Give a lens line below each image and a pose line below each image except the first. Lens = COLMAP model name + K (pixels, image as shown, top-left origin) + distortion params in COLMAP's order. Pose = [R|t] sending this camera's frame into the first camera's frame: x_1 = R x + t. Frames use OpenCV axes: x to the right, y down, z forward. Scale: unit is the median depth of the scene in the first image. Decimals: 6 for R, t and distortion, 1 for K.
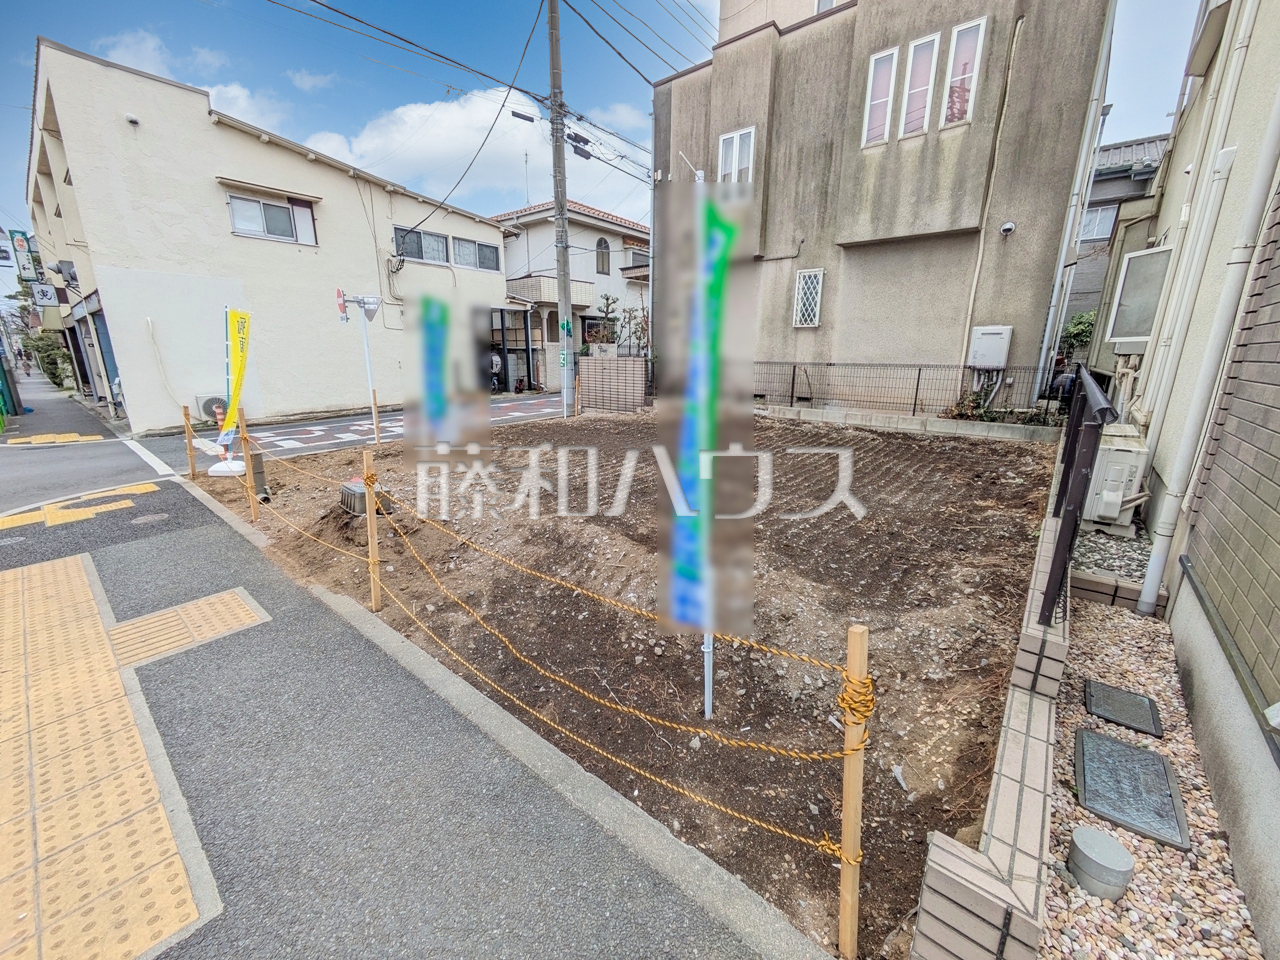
lens RADIAL K [[504.9, 0, 636.6], [0, 504.9, 478.5], [0, 0, 1]] dist [-0.002150, 0.002087]
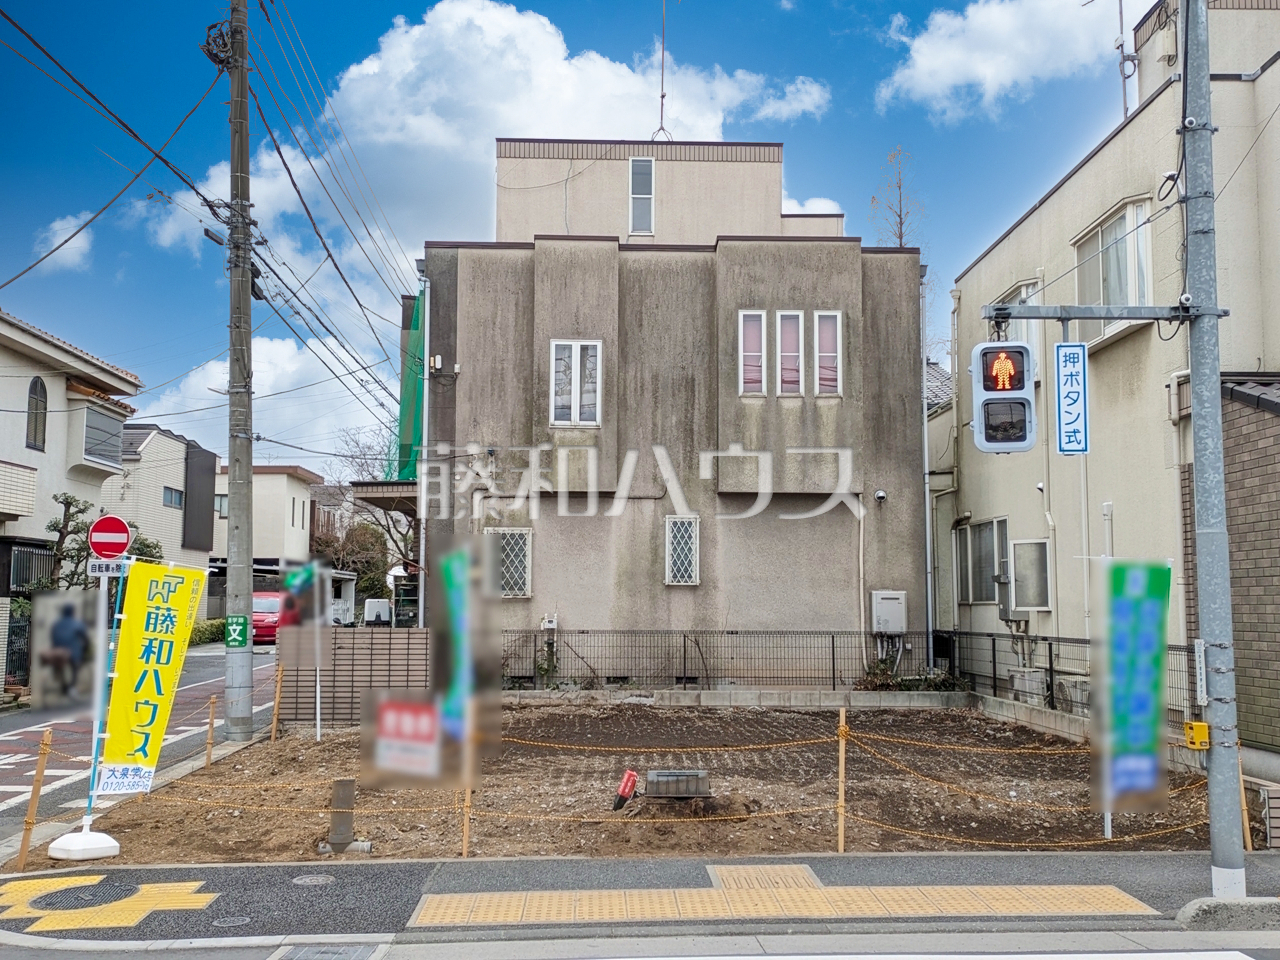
lens RADIAL K [[1260.7, 0, 631.1], [0, 1260.7, 481.9], [0, 0, 1]] dist [0.074852, 0.000000]
pose [[0.746084, 0.061331, 0.663021, -1.058779], [0.163928, 0.948182, -0.272174, 0.063559], [-0.645358, 0.311753, 0.697369, -0.355679]]
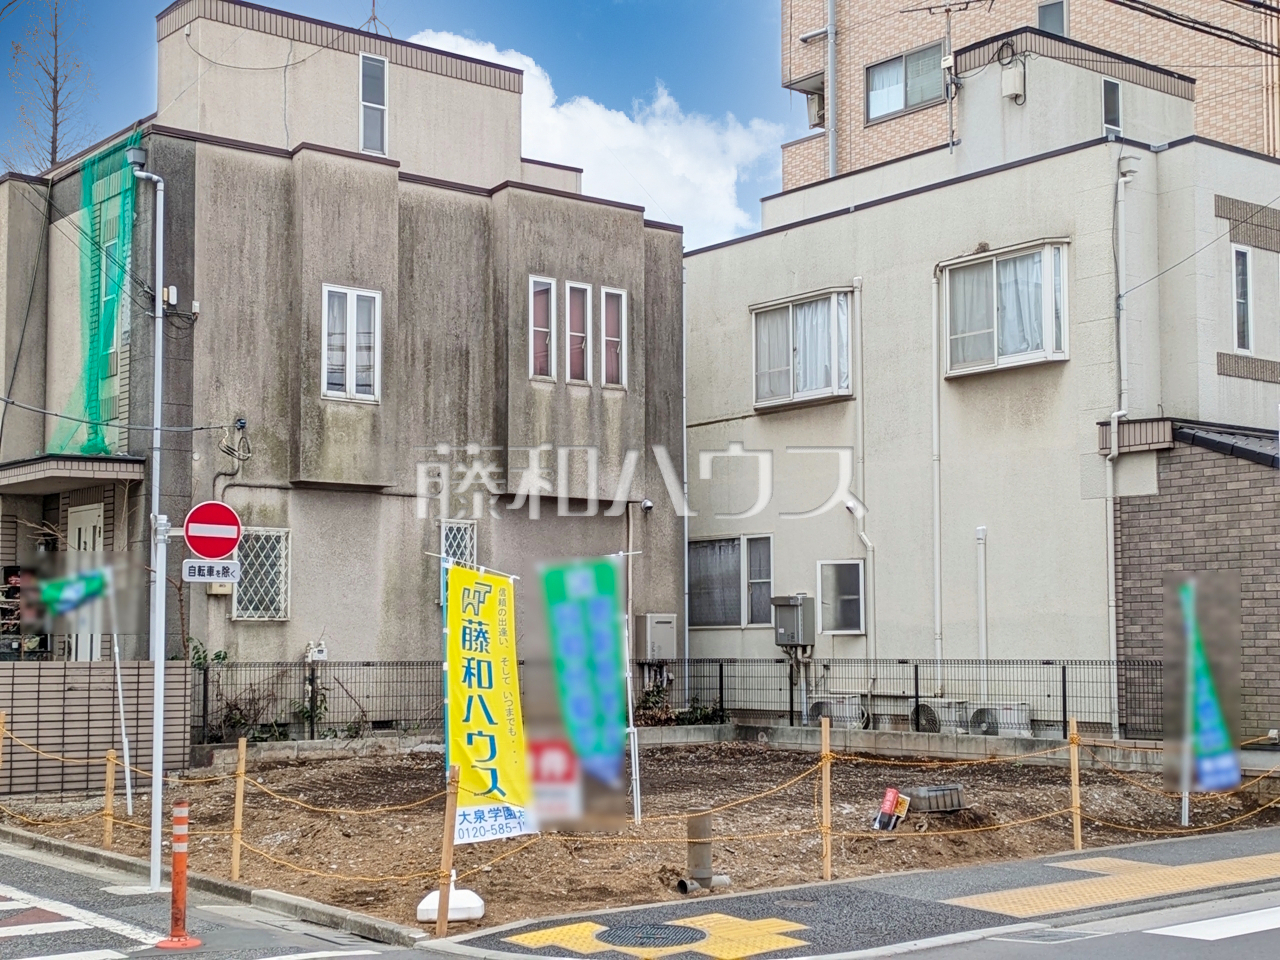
lens RADIAL K [[1824.7, 0, 639.2], [0, 1824.7, 510.9], [0, 0, 1]] dist [0.076754, 0.000000]
pose [[0.192647, 0.067089, 0.978972, -1.934320], [0.242650, 0.963419, -0.113773, -0.107344], [-0.950793, 0.259466, 0.169321, 0.393727]]
